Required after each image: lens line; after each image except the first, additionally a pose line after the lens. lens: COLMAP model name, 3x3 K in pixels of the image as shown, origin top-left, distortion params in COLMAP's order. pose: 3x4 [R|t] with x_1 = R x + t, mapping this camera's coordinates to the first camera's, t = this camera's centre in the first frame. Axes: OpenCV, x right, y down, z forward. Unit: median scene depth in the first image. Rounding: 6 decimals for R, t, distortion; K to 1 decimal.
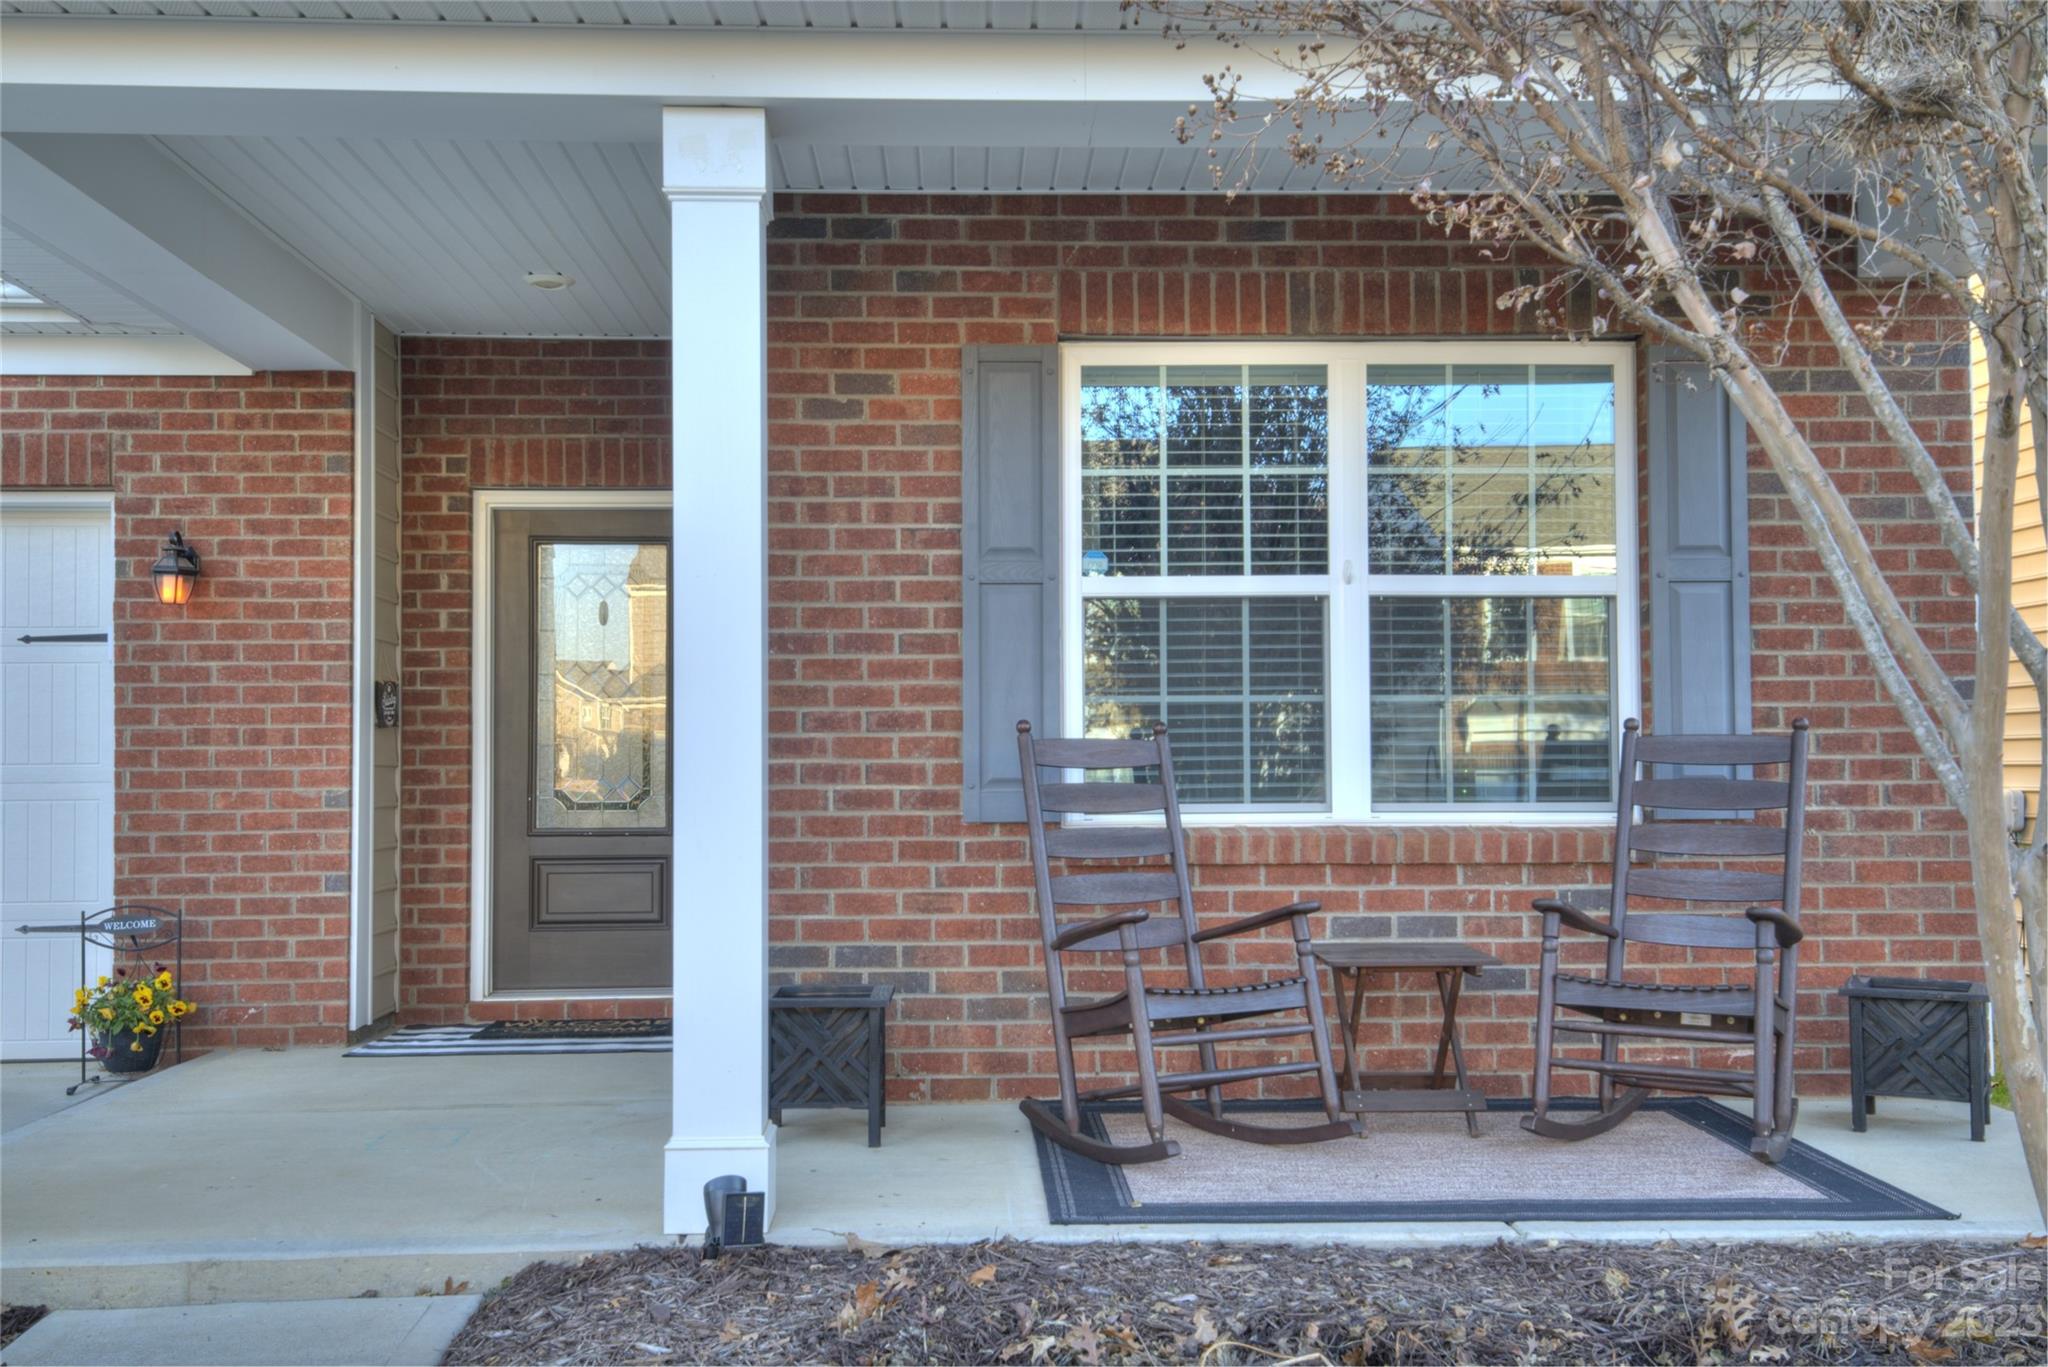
lens RADIAL K [[1885.6, 0, 934.8], [0, 1885.6, 676.0], [0, 0, 1]] dist [0.044045, 0.000983]
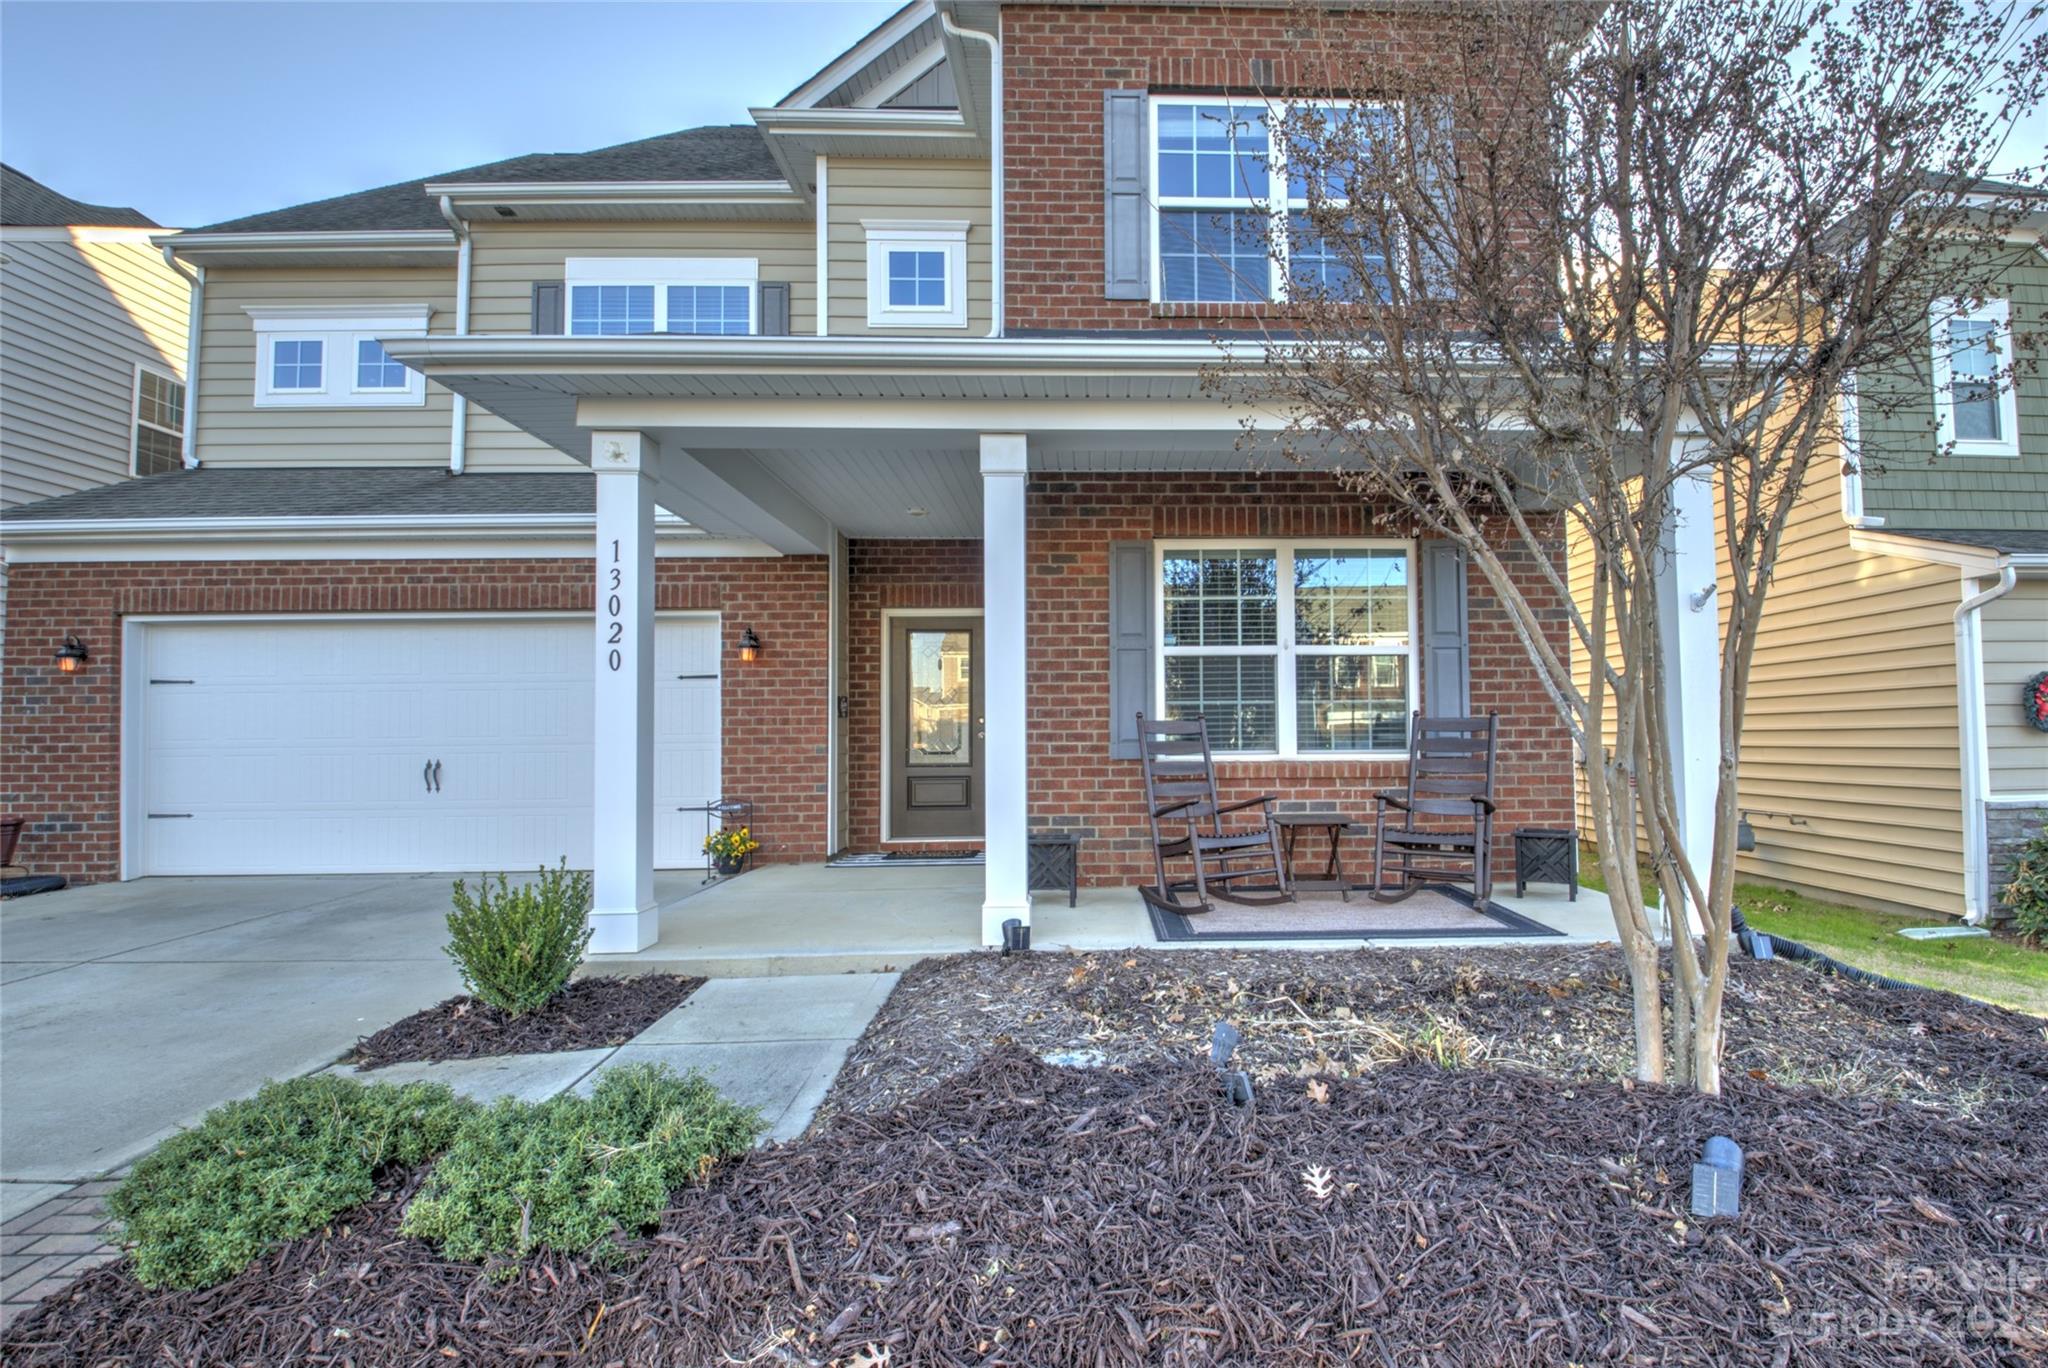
lens RADIAL K [[903.3, 0, 1027.7], [0, 903.3, 696.9], [0, 0, 1]] dist [0.015456, -0.024948]
pose [[0.999979, -0.003562, -0.005485, -0.074644], [0.003553, 0.999992, -0.001618, 0.006648], [0.005491, 0.001598, 0.999984, -0.044992]]
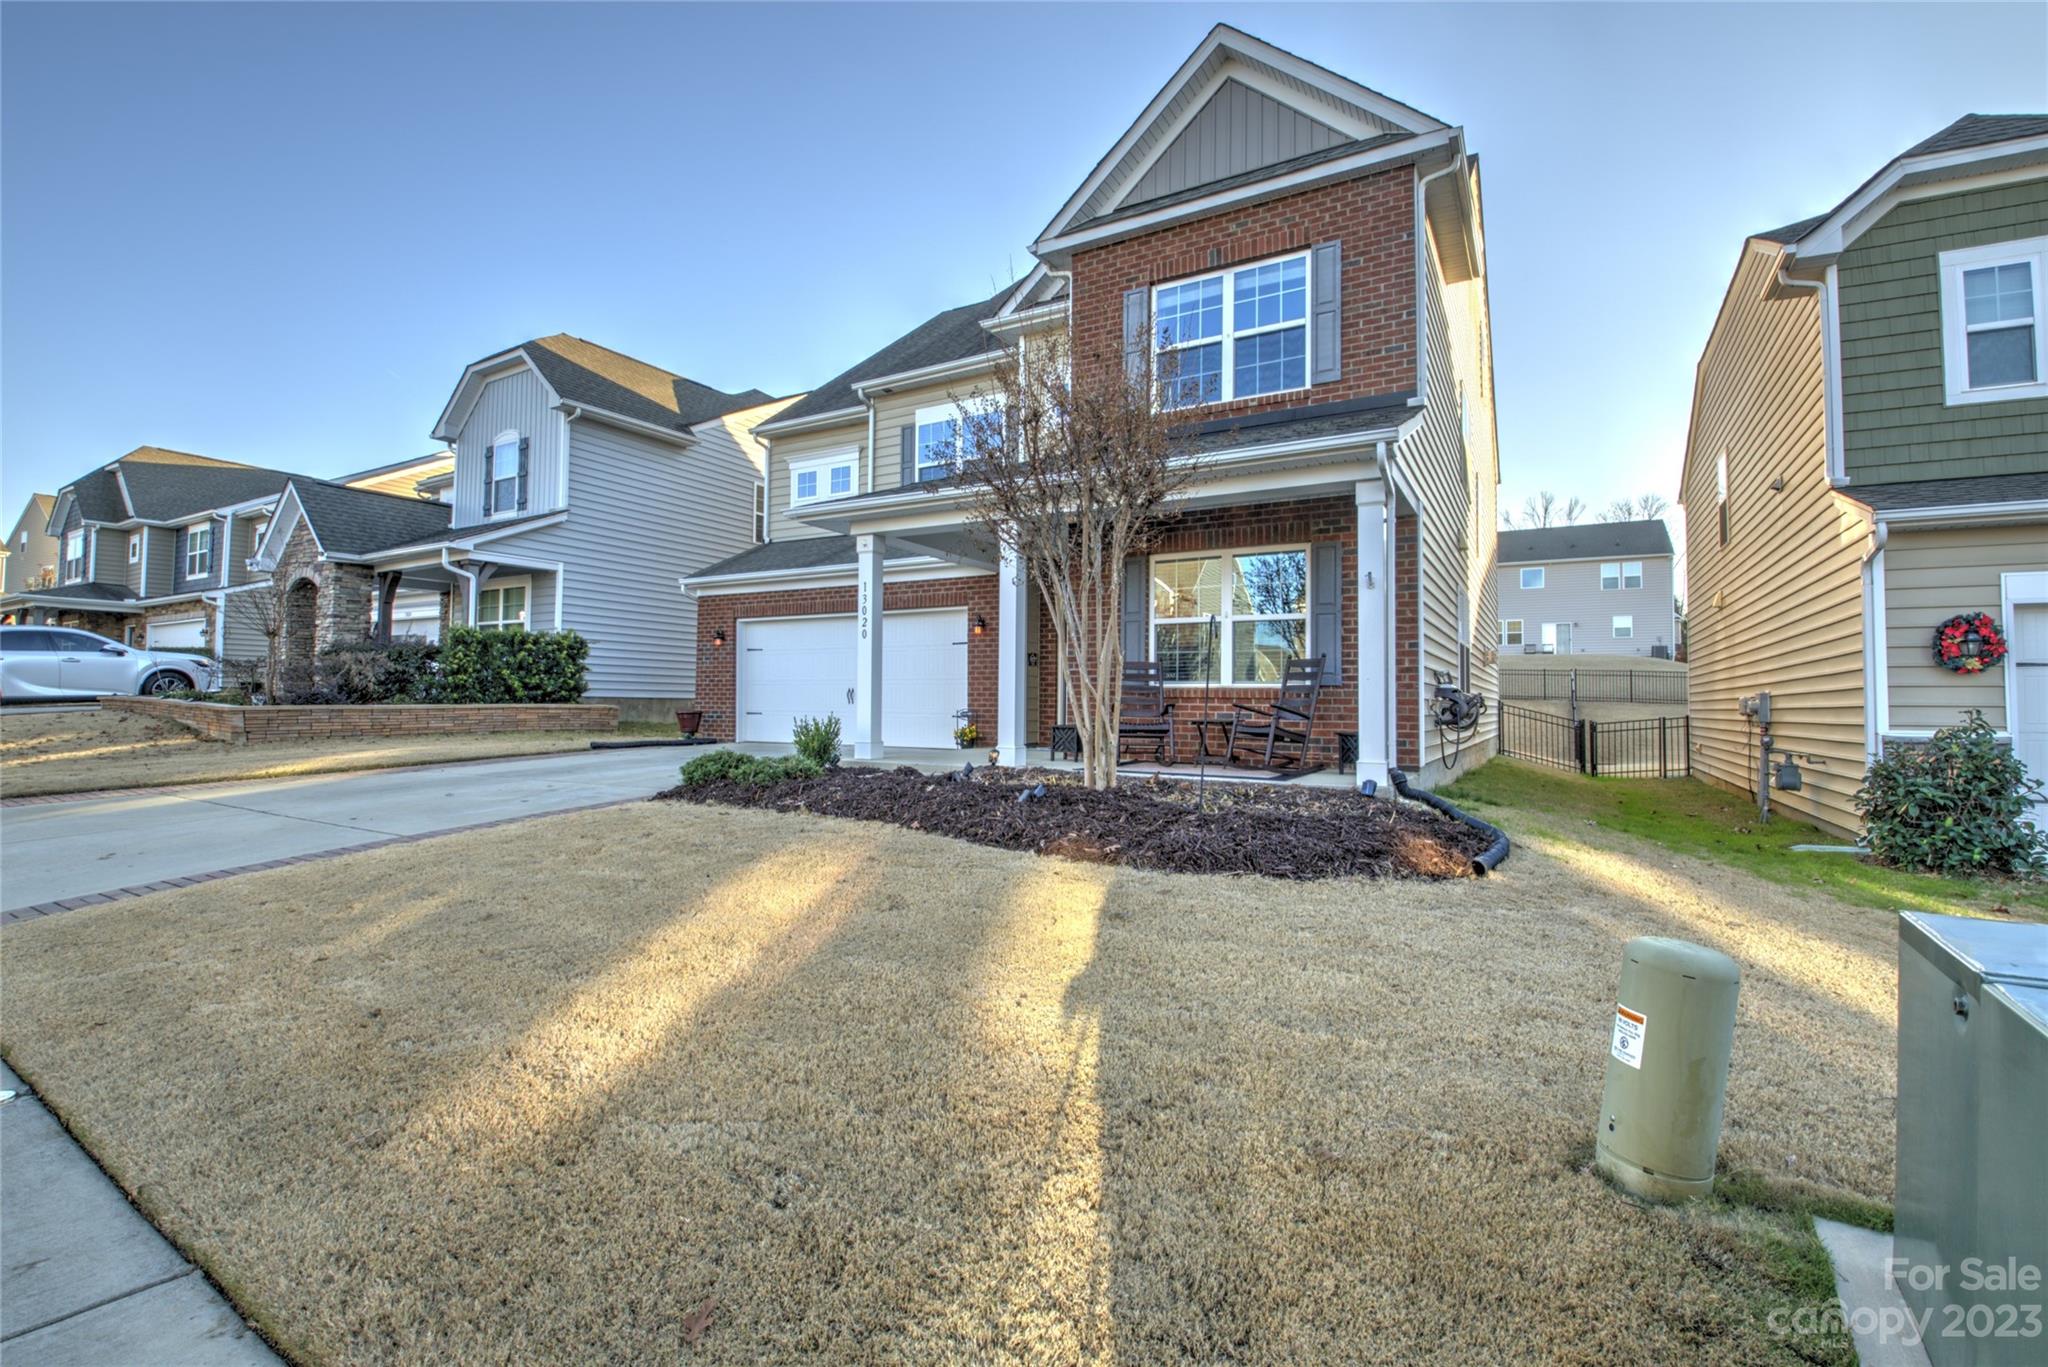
lens RADIAL K [[903.3, 0, 1027.7], [0, 903.3, 696.4], [0, 0, 1]] dist [0.015456, -0.024948]
pose [[0.848271, 0.010445, -0.529460, 0.810200], [0.002473, 0.999716, 0.023684, 0.056441], [0.529557, -0.021399, 0.848004, -0.630448]]
